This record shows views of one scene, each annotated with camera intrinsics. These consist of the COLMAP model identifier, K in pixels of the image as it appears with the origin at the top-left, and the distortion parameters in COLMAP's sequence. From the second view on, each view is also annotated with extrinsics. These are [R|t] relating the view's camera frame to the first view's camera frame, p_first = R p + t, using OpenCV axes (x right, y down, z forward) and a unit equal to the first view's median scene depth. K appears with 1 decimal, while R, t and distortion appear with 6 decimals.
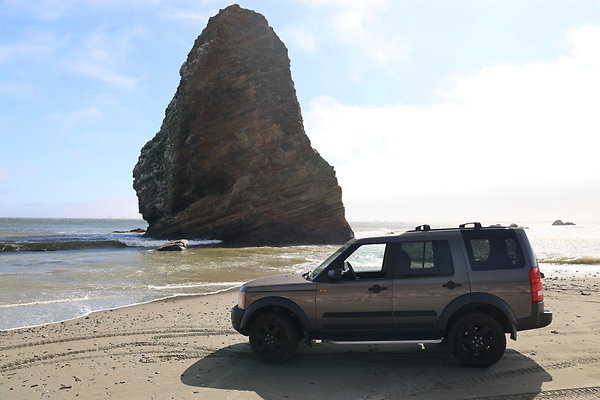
lens RADIAL K [[434.2, 0, 300.0], [0, 434.2, 200.0], [0, 0, 1]] dist [-0.109496, 0.092804]
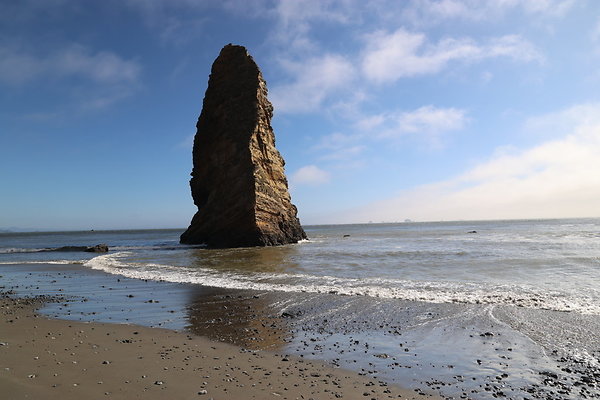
lens RADIAL K [[422.6, 0, 300.0], [0, 422.6, 200.0], [0, 0, 1]] dist [-0.103799, 0.094049]
pose [[0.813093, -0.068035, -0.578145, 0.747309], [0.063120, 0.997595, -0.028625, 0.020429], [0.578702, -0.013217, 0.815432, 0.193737]]
